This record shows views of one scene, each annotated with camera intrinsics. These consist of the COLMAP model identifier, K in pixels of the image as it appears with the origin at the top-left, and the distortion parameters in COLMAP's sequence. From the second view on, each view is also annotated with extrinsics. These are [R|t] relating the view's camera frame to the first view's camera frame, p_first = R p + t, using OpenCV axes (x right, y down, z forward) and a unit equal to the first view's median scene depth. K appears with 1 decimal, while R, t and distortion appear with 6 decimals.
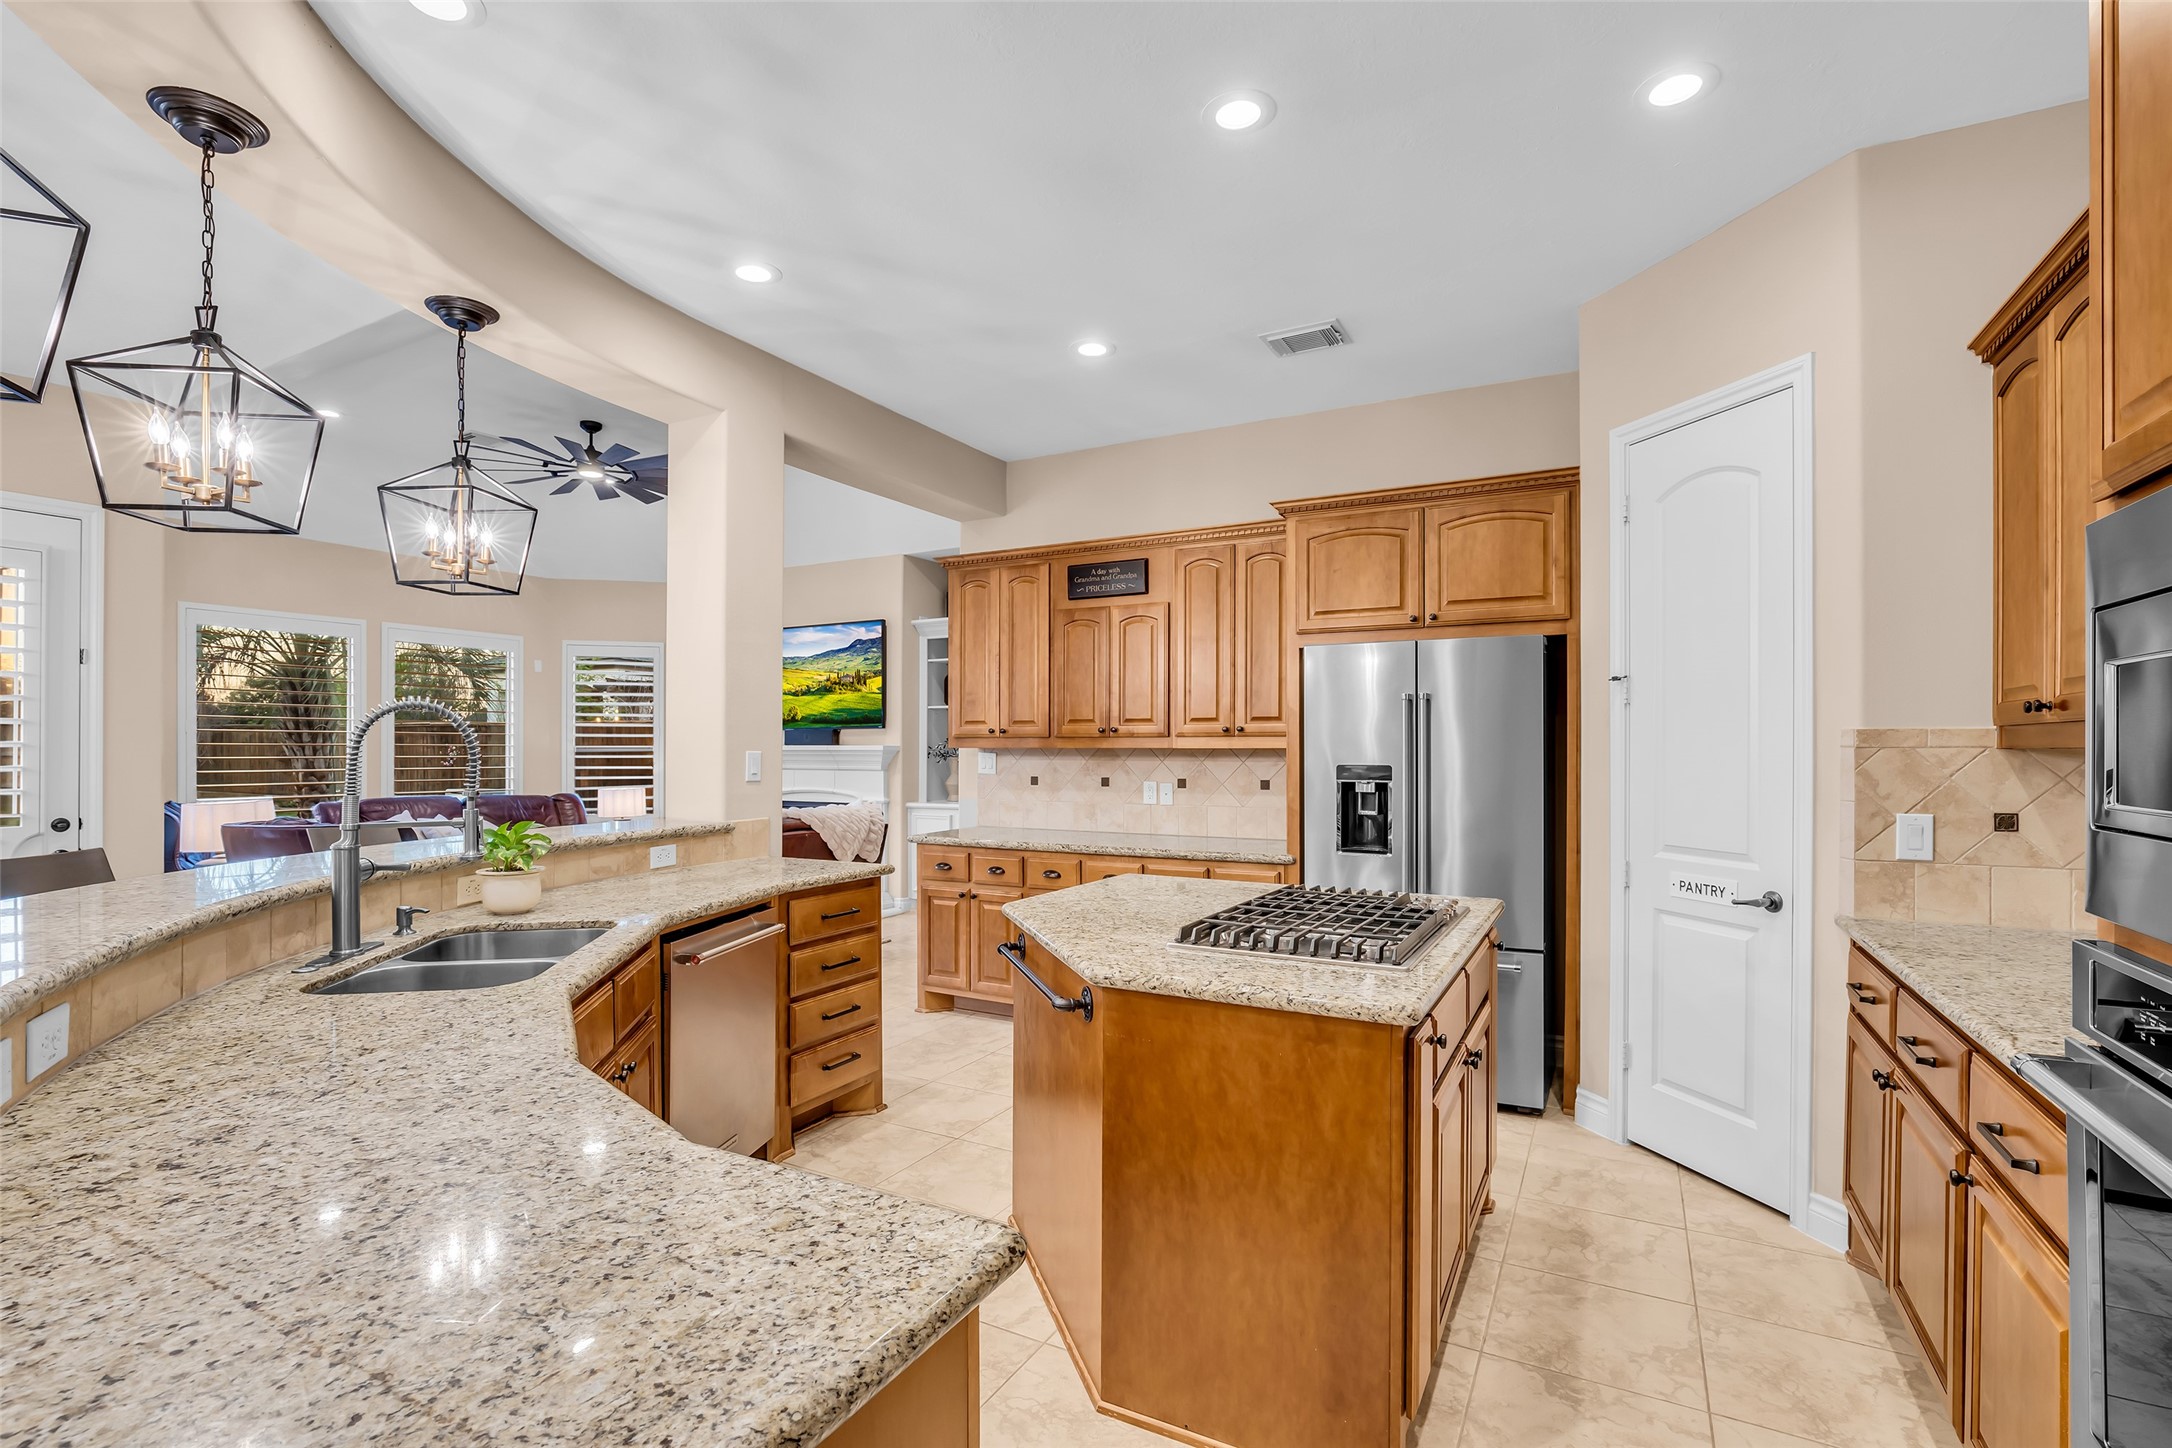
lens RADIAL K [[1031.0, 0, 1090.8], [0, 1031.0, 739.3], [0, 0, 1]] dist [0.002635, 0.003825]
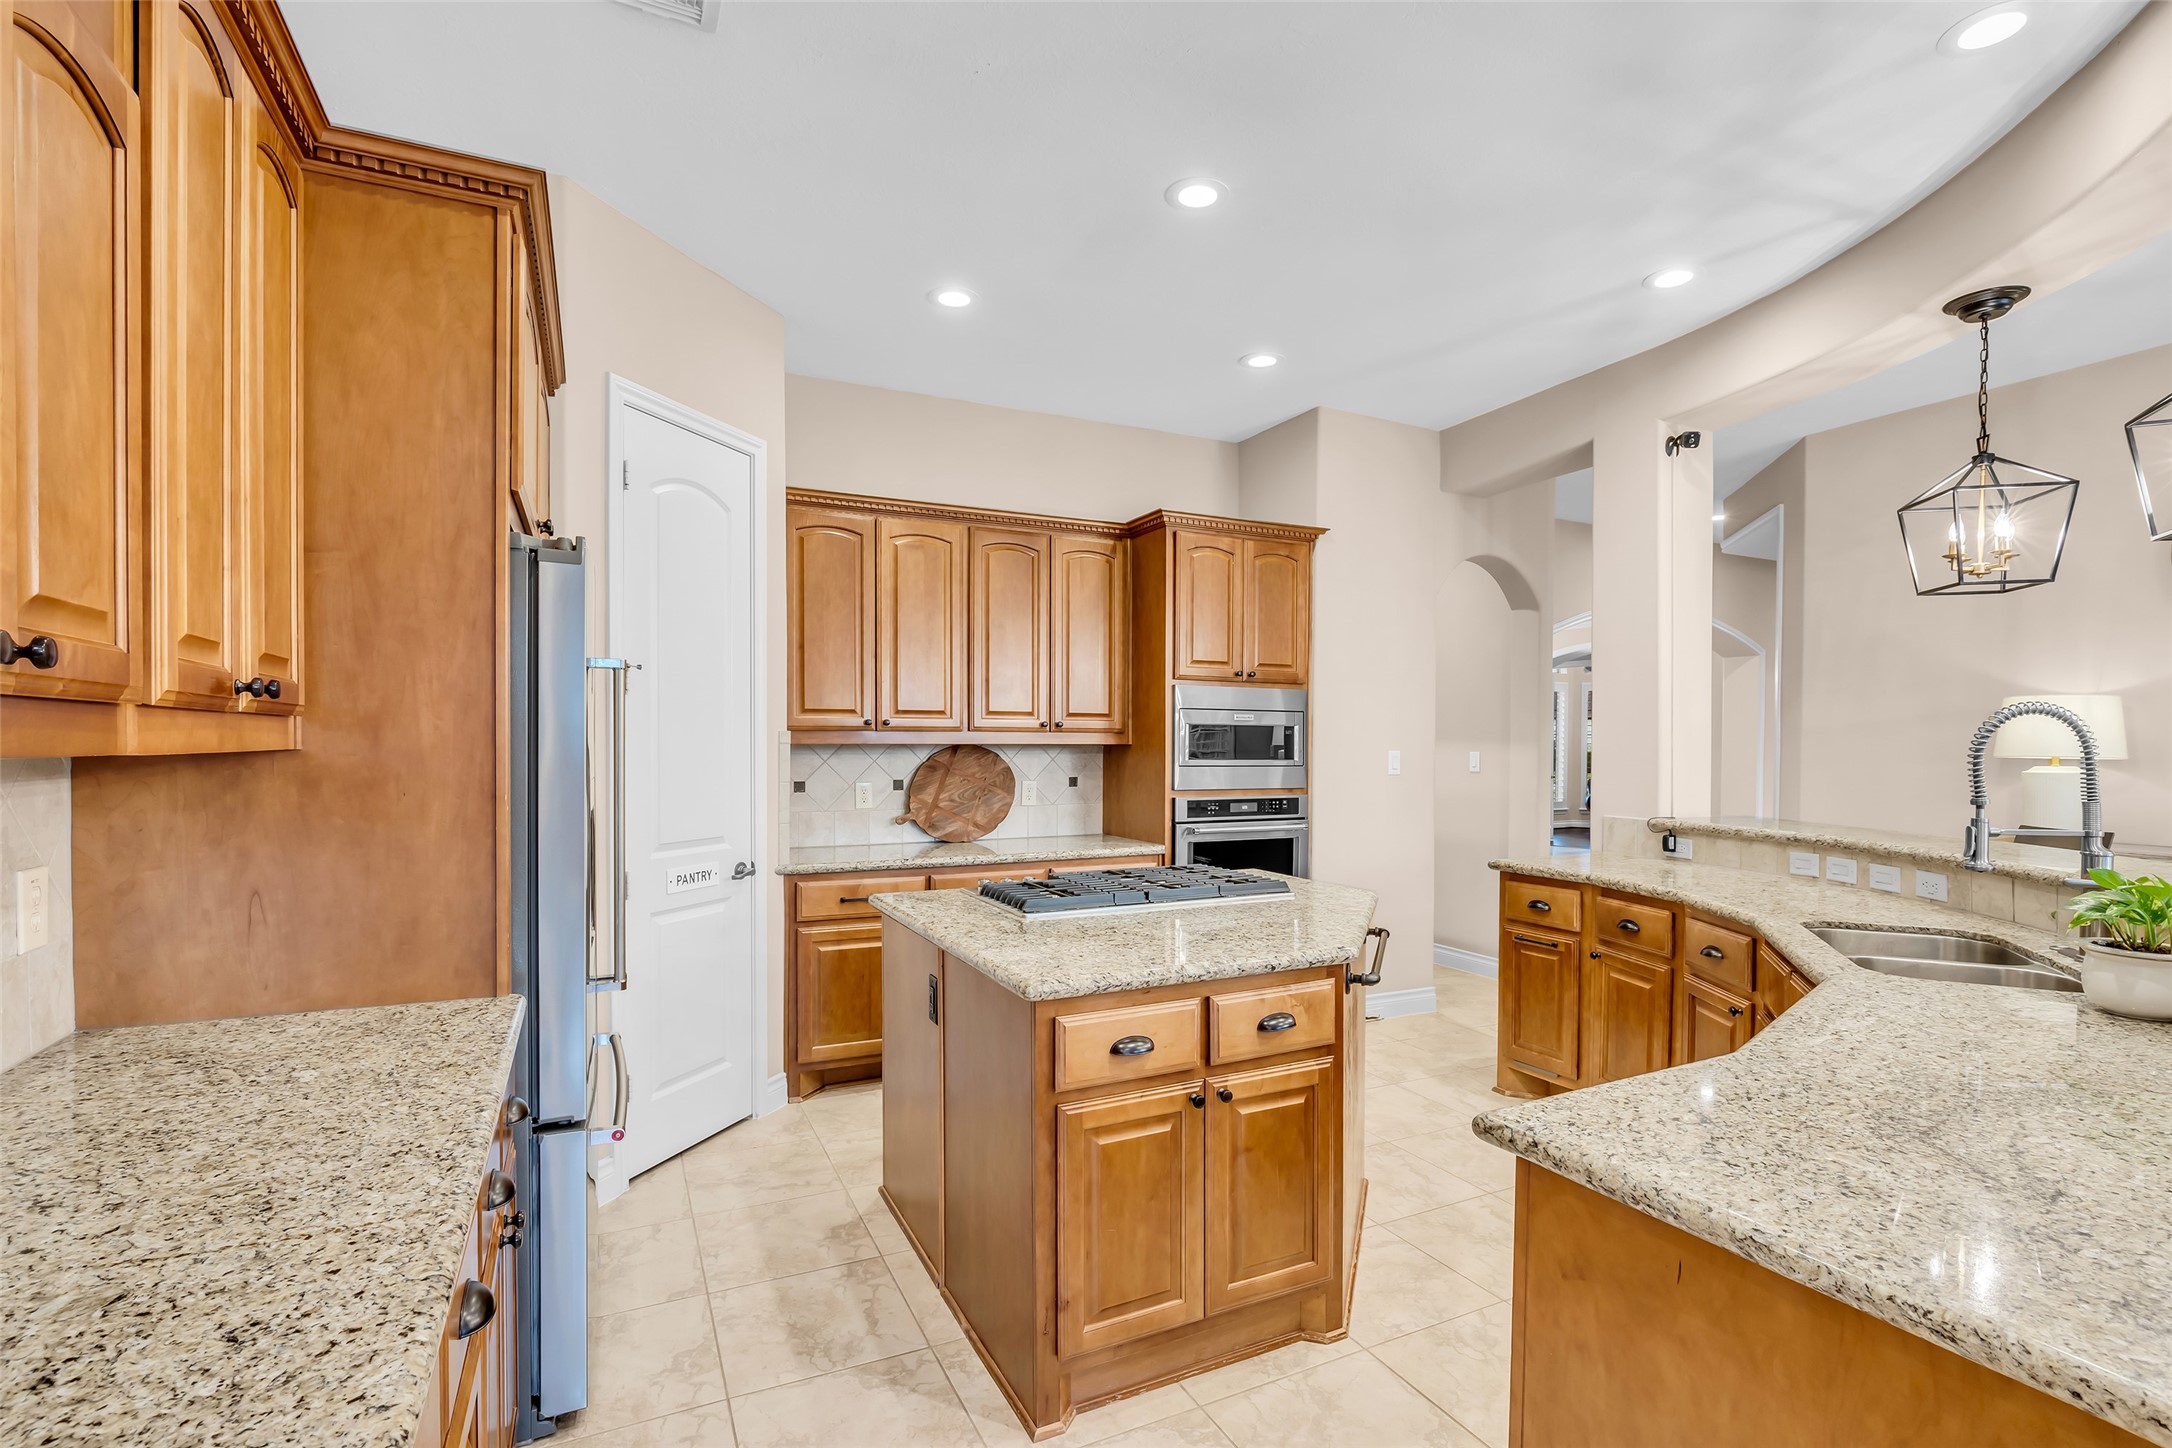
lens RADIAL K [[1031.0, 0, 1090.5], [0, 1031.0, 739.2], [0, 0, 1]] dist [0.002635, 0.003825]
pose [[-0.810283, -0.005887, 0.586009, -0.390911], [-0.006166, 0.999980, 0.001519, 0.000035], [-0.586006, -0.002383, -0.810303, 1.773481]]
